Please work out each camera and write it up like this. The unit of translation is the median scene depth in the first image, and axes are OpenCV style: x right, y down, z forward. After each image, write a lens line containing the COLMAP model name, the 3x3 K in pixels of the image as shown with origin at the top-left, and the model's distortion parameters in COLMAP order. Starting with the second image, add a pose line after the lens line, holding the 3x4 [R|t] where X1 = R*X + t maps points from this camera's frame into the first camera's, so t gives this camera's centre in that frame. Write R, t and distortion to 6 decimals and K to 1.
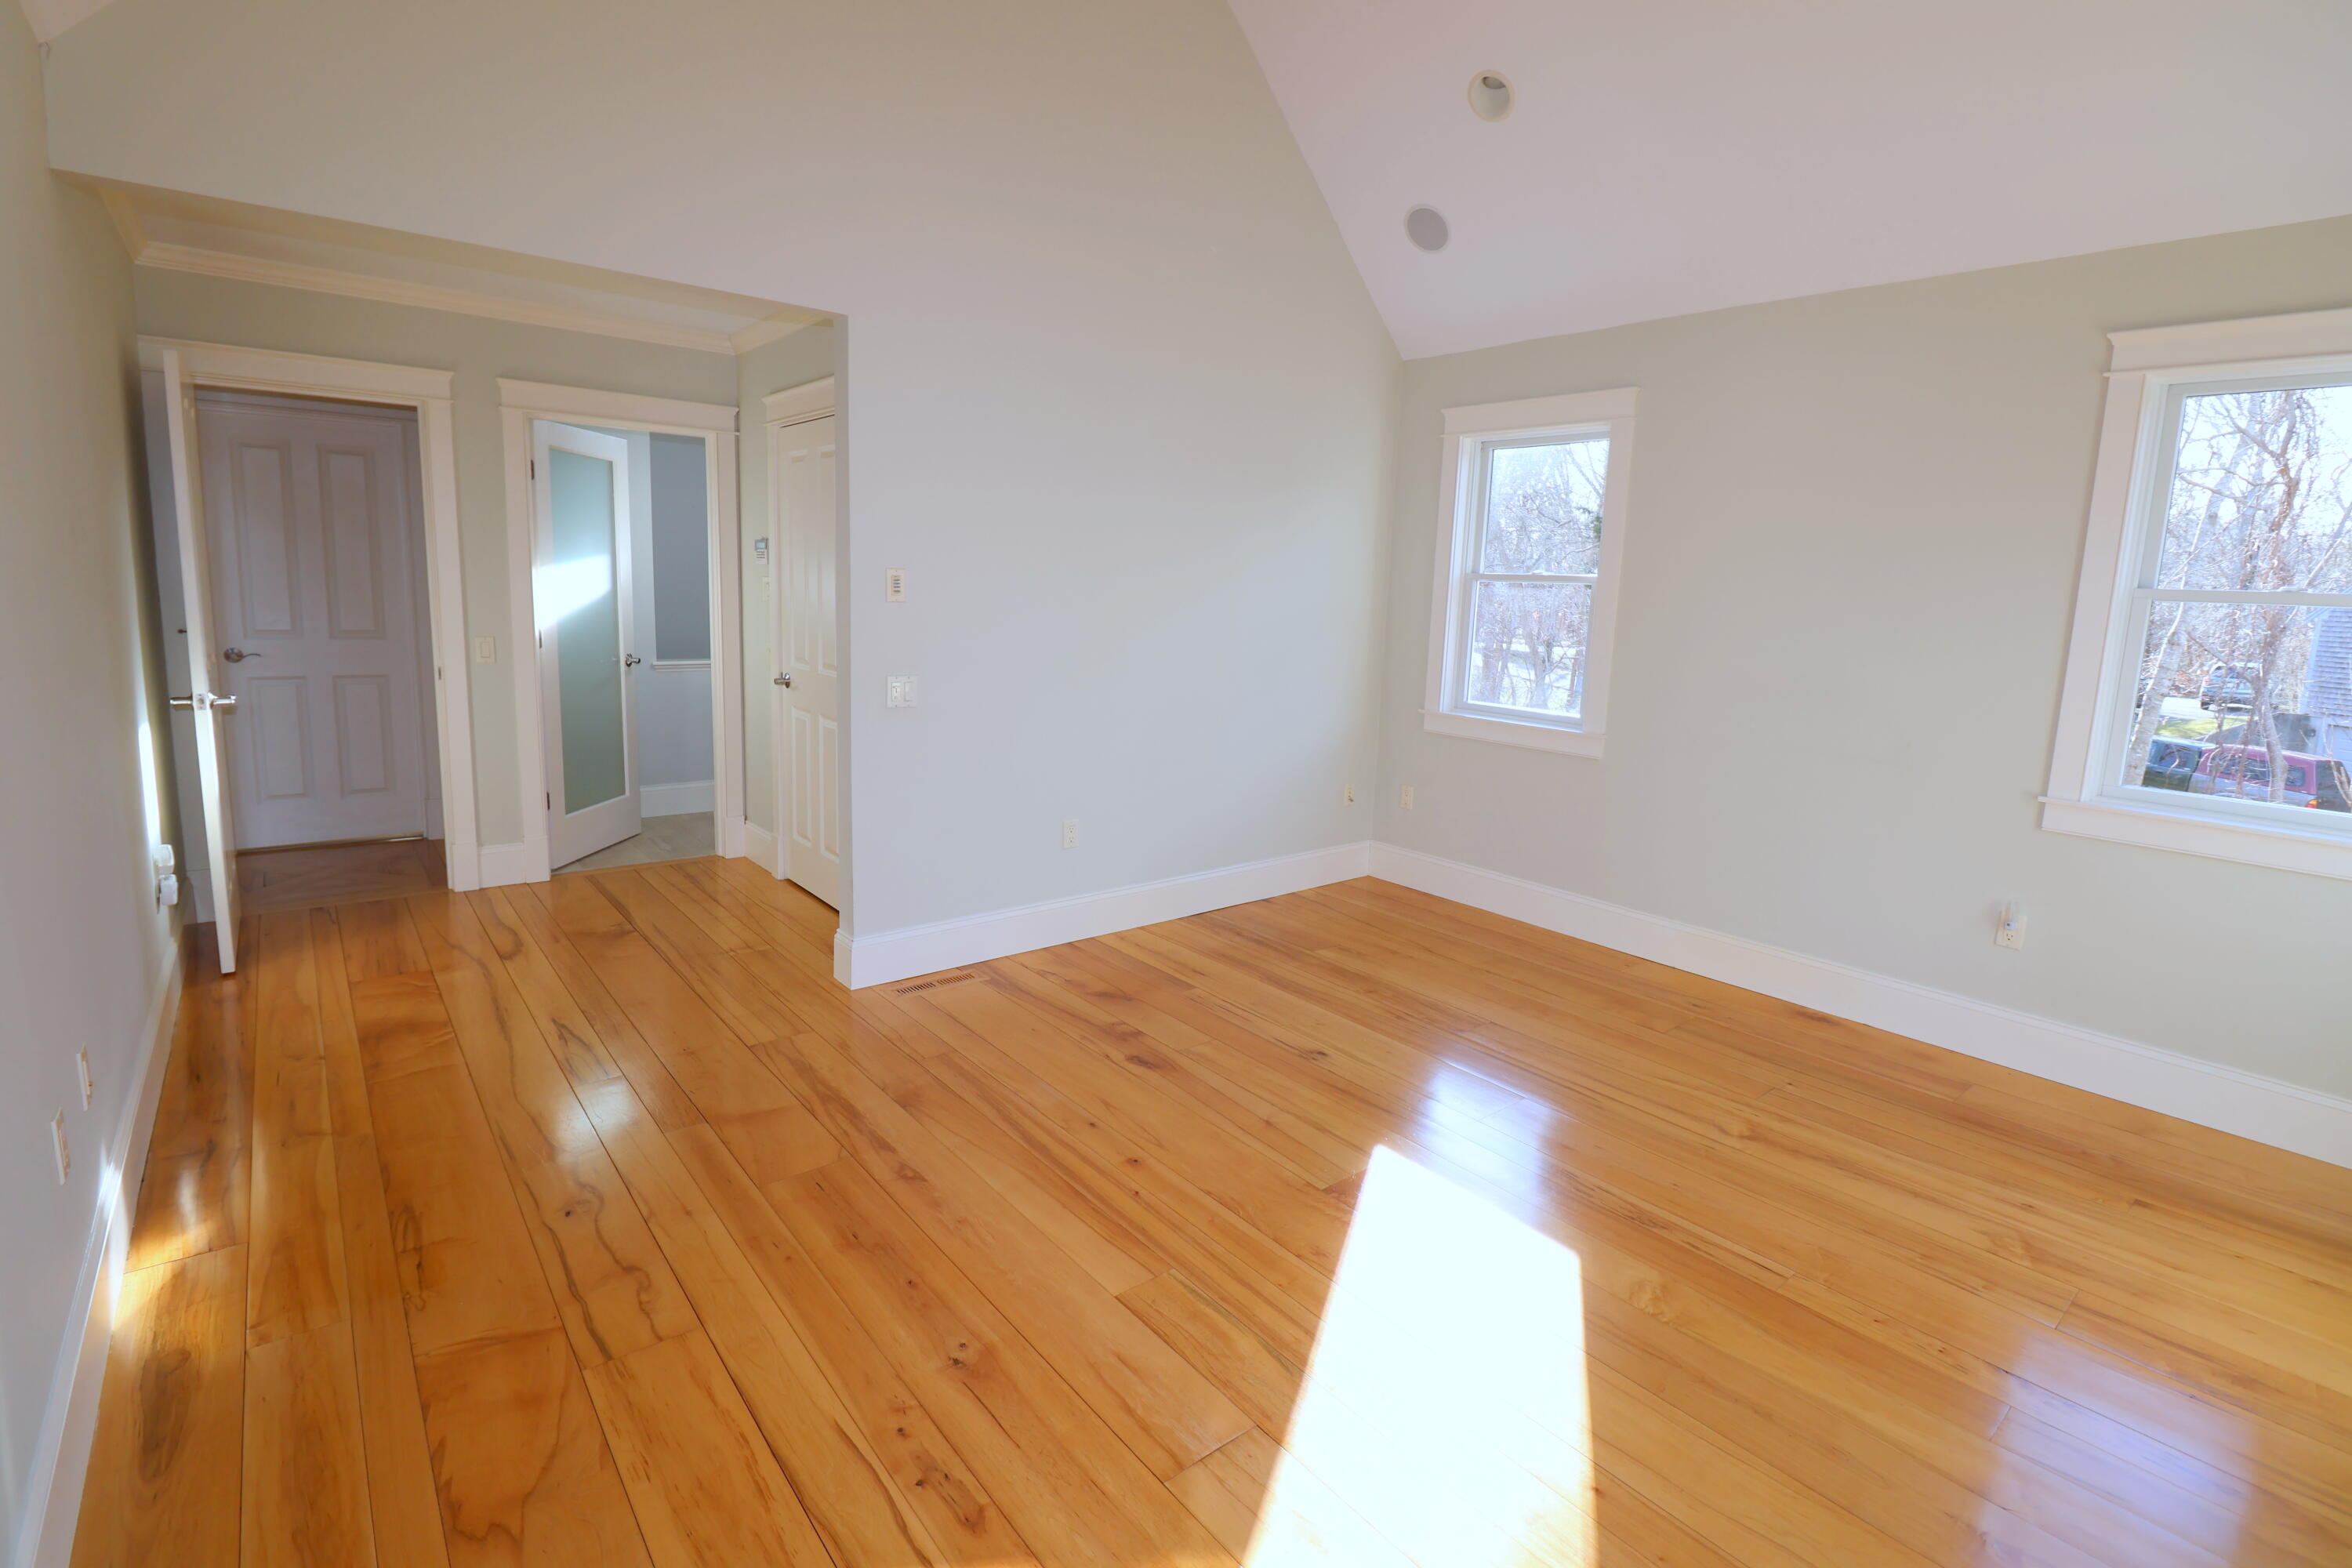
lens RADIAL K [[1080.5, 0, 1174.4], [0, 1080.5, 753.6], [0, 0, 1]] dist [0.001903, -0.013691]
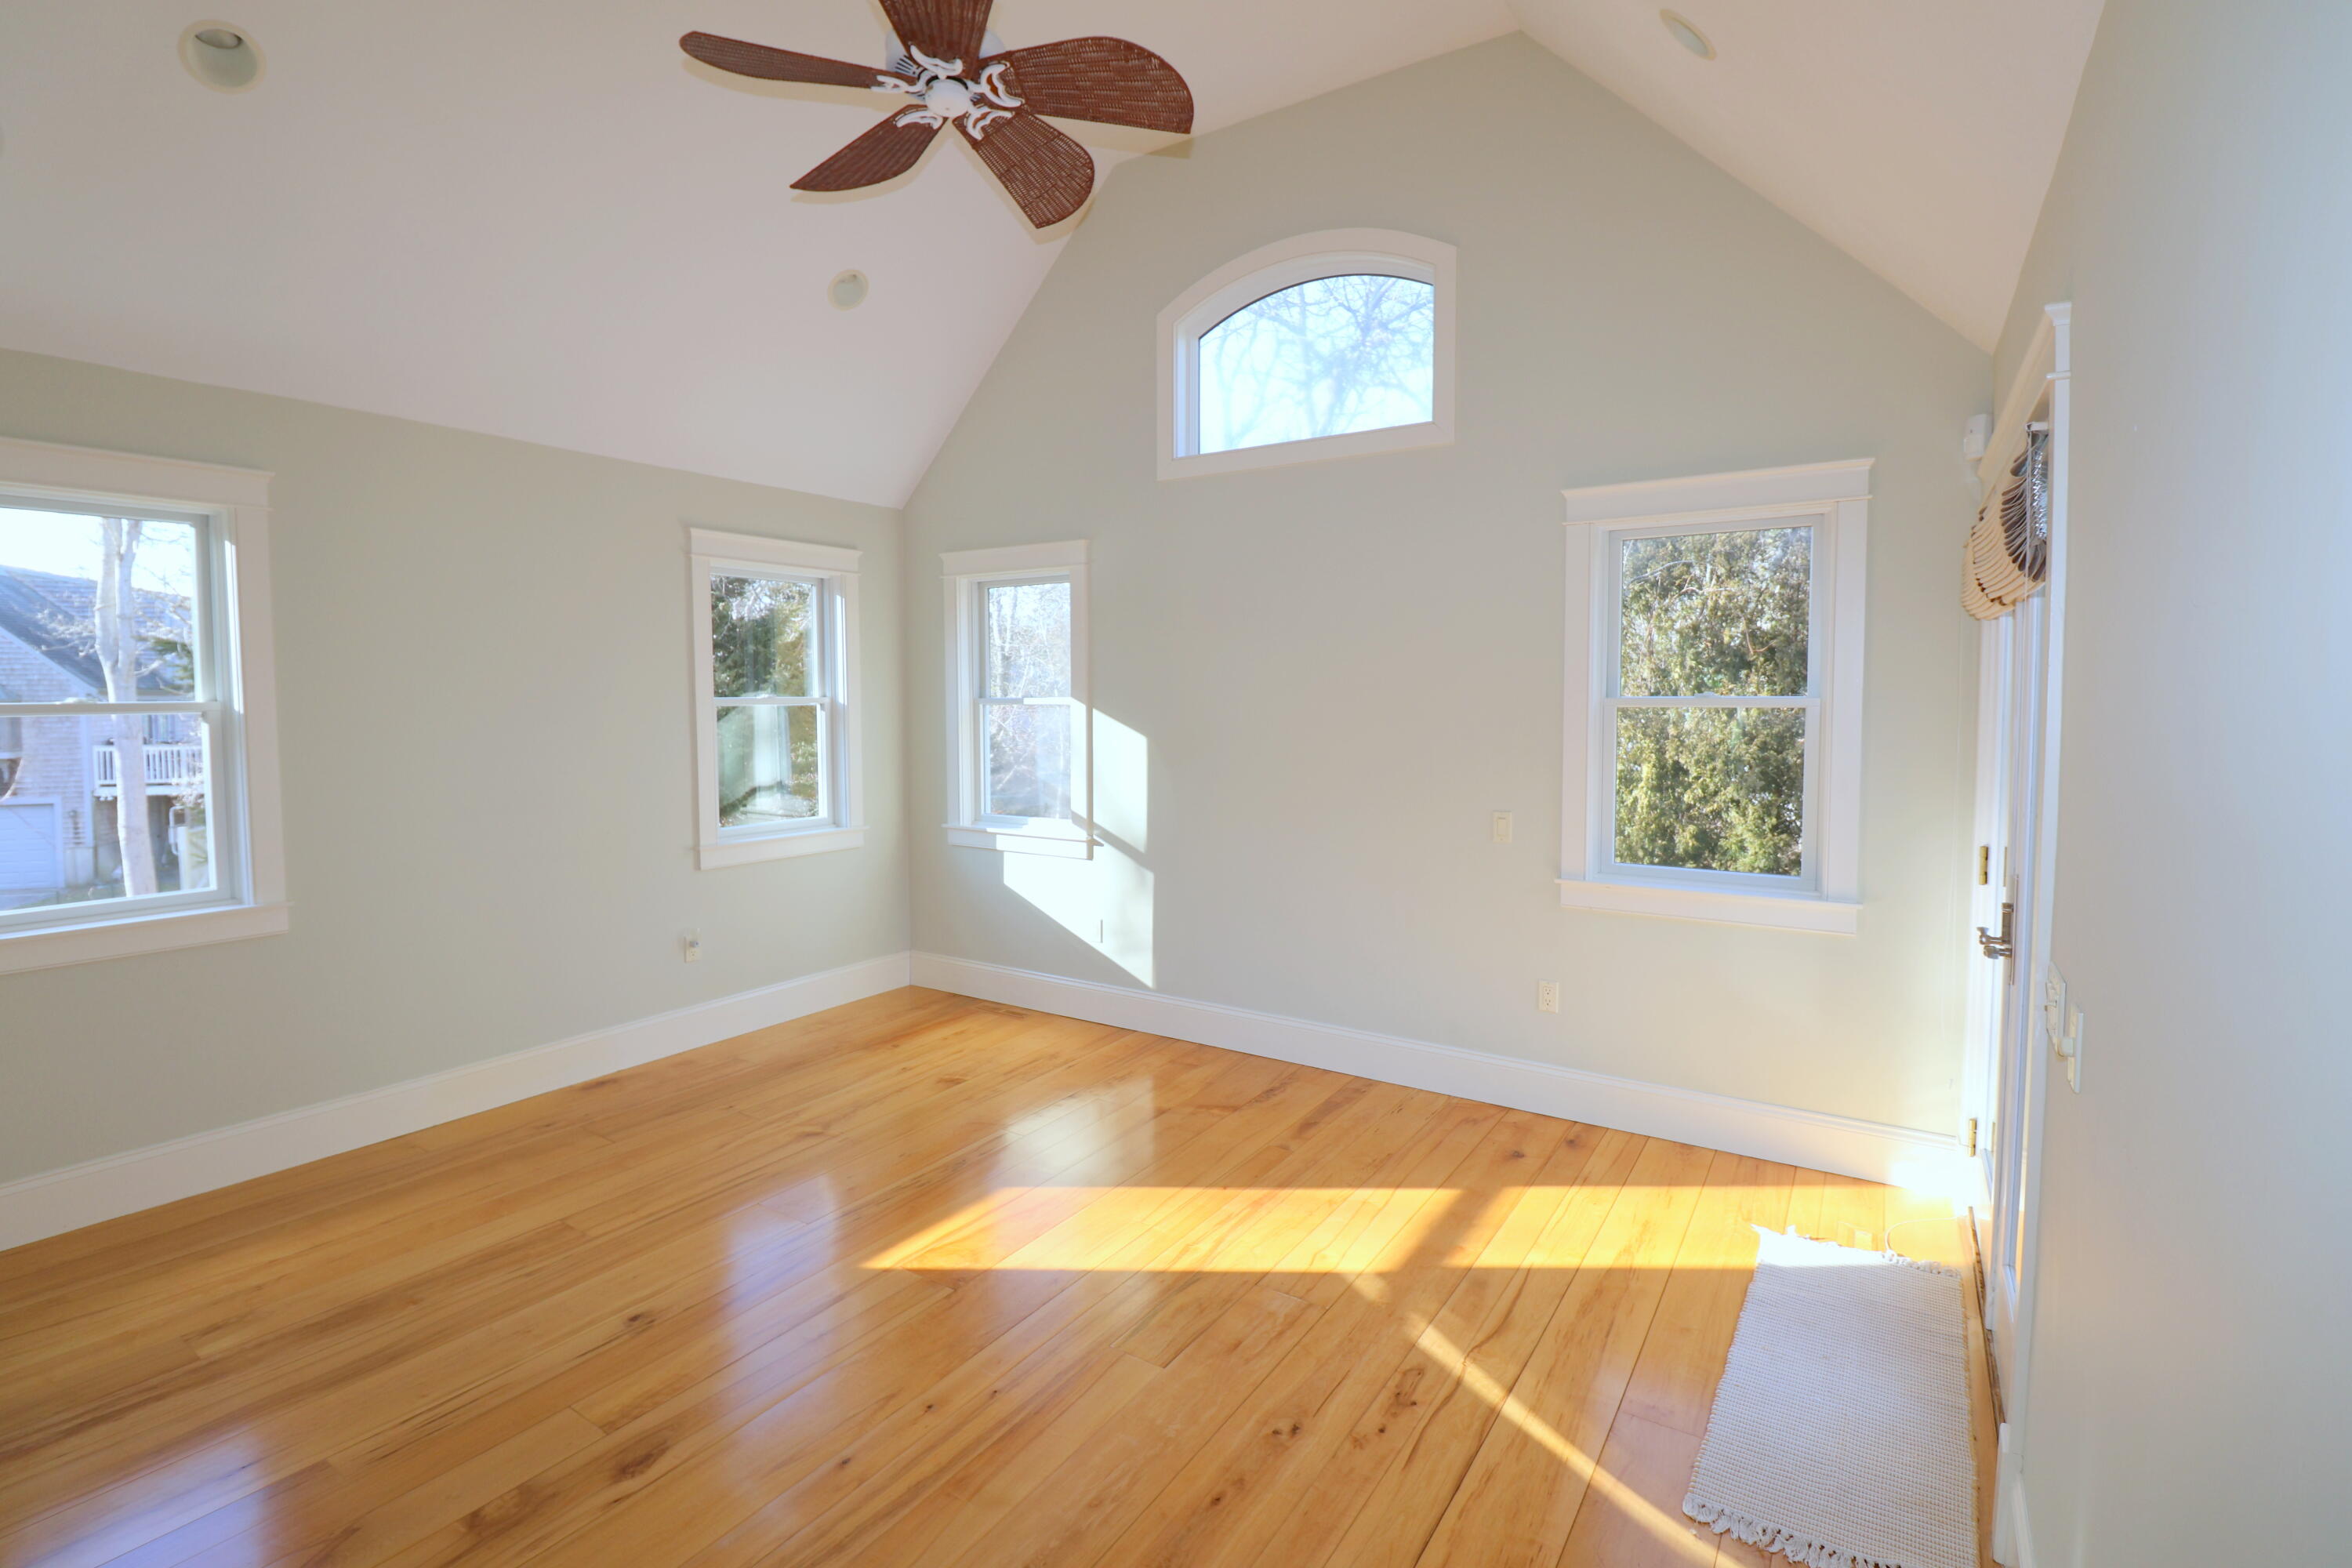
lens RADIAL K [[1080.5, 0, 1174.4], [0, 1080.5, 753.6], [0, 0, 1]] dist [0.001903, -0.013691]
pose [[-0.298088, -0.088180, 0.950457, -0.721662], [0.141862, 0.980573, 0.135465, -0.185951], [-0.943938, 0.175214, -0.279787, 0.803818]]
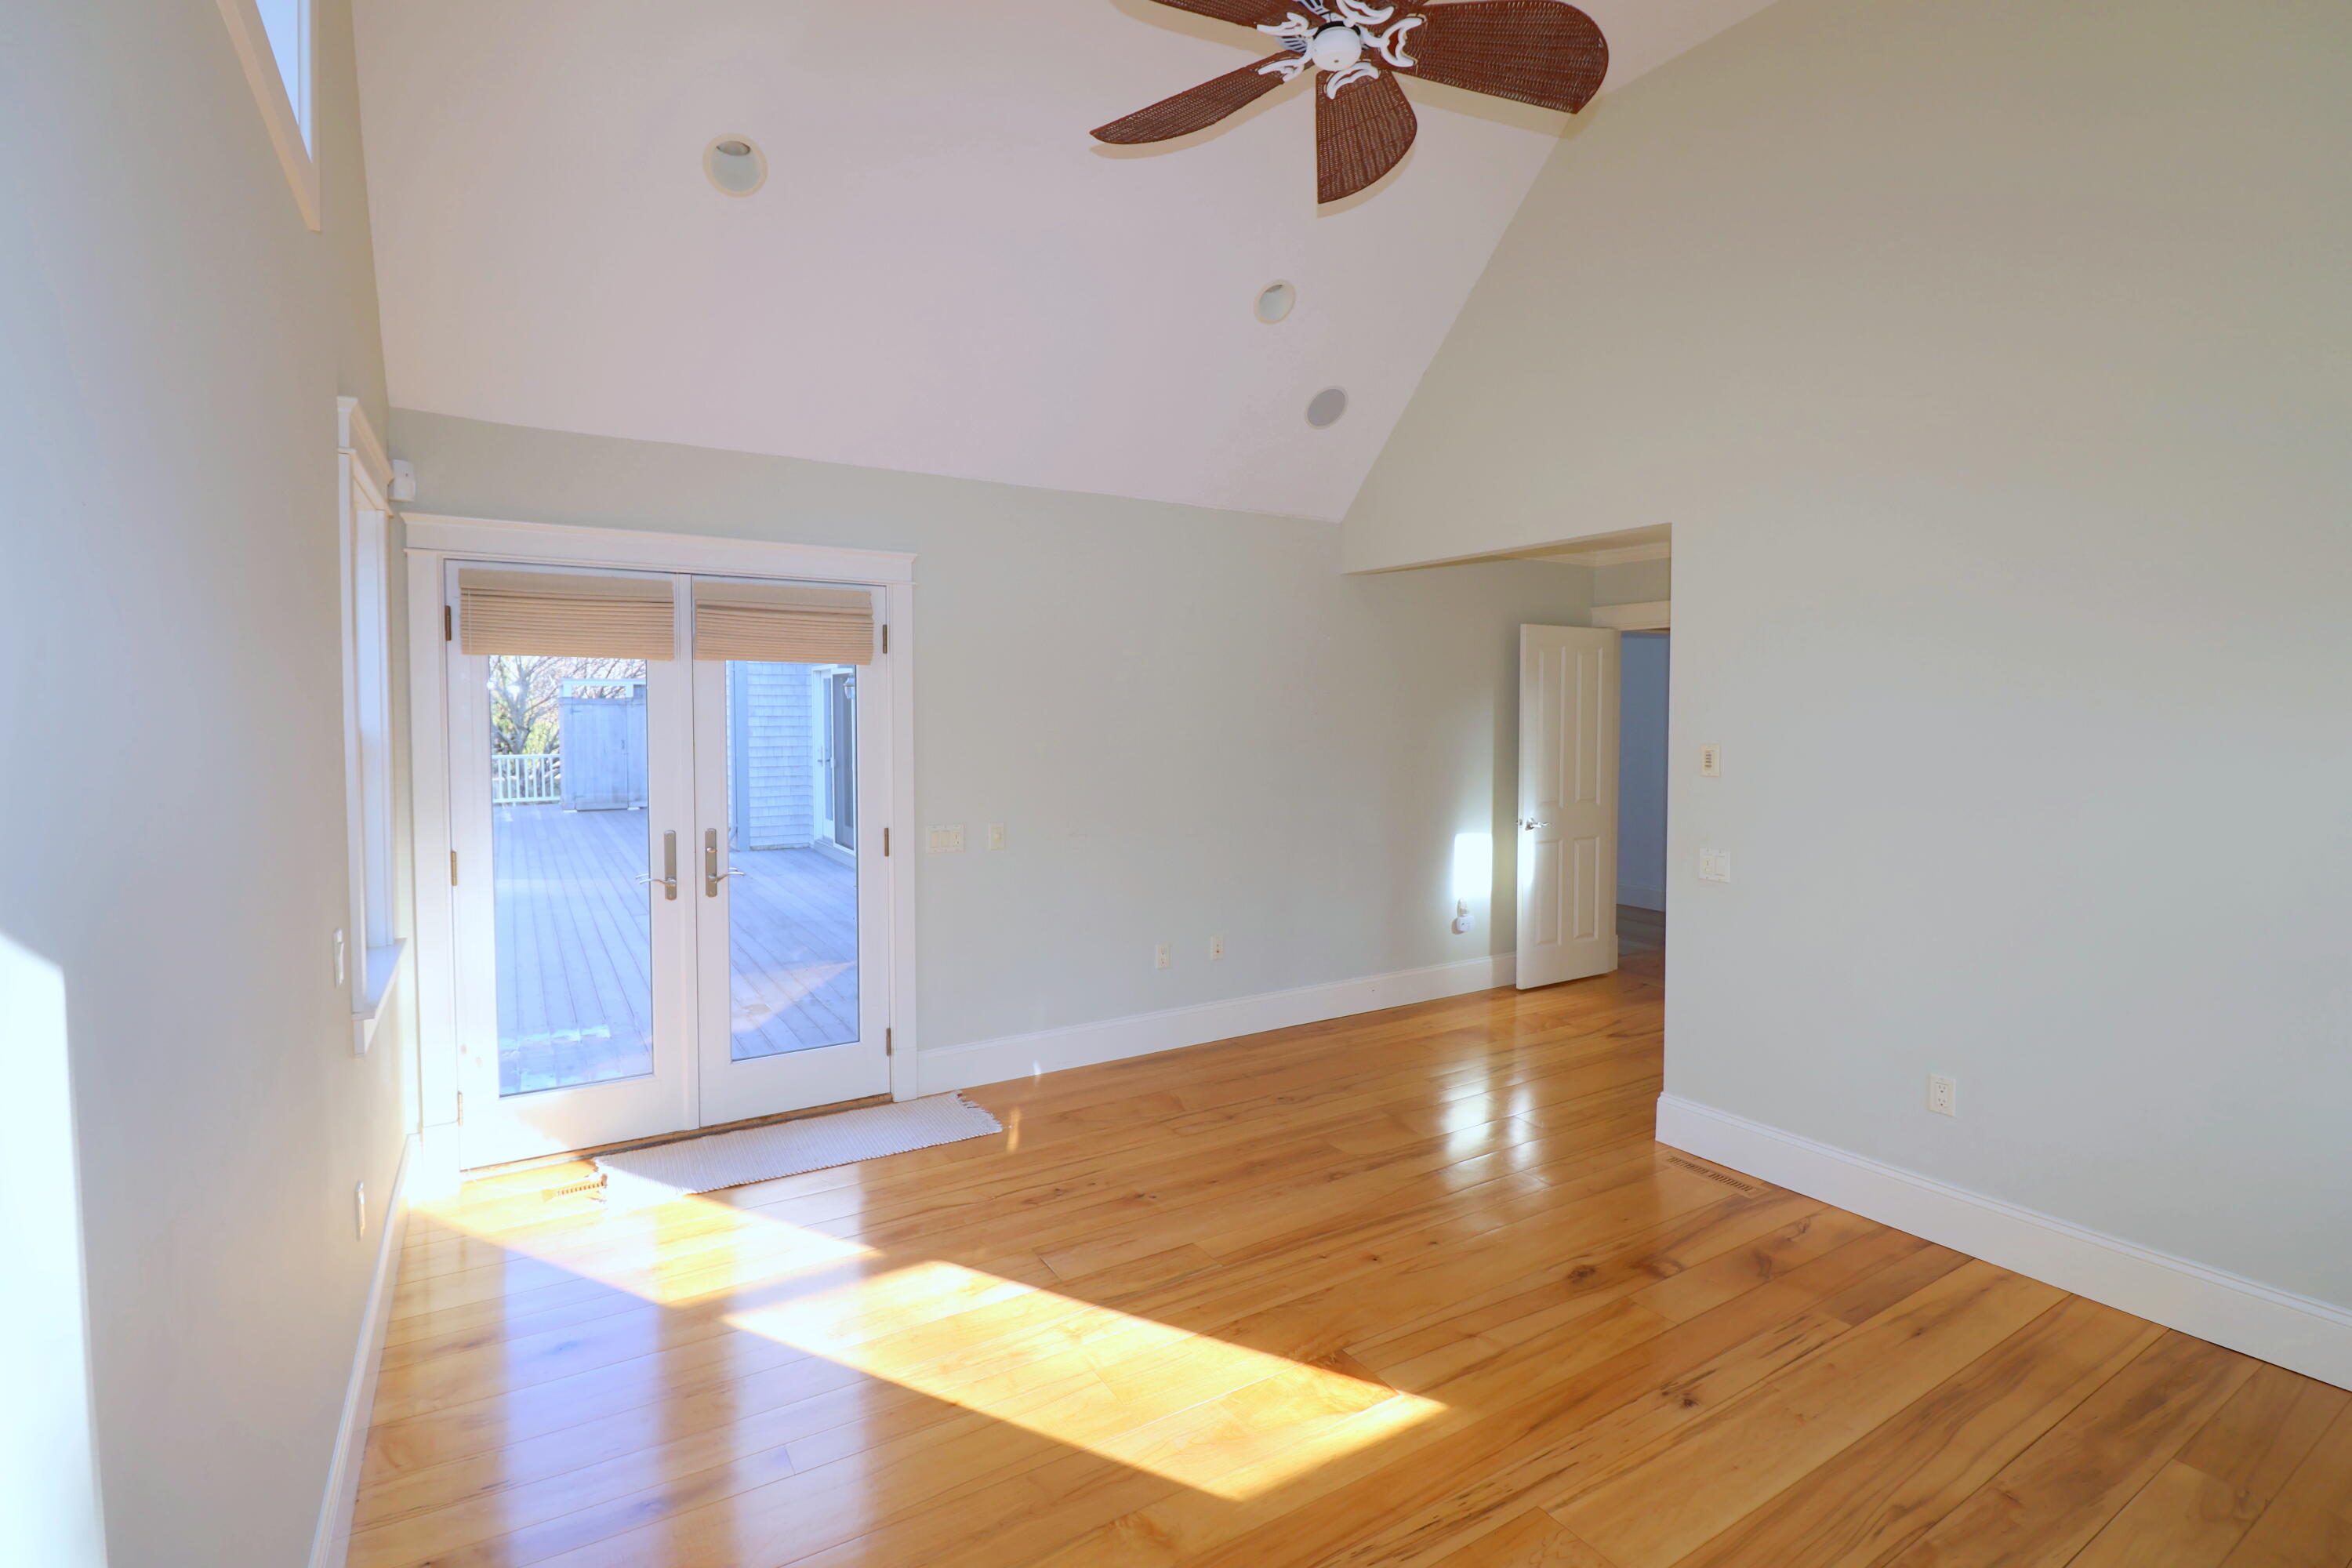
lens RADIAL K [[1080.5, 0, 1174.4], [0, 1080.5, 753.6], [0, 0, 1]] dist [0.001903, -0.013691]
pose [[-0.136297, 0.000769, -0.990668, 0.930589], [-0.161083, 0.986675, 0.022928, -0.116347], [0.977484, 0.162705, -0.134357, 0.717289]]
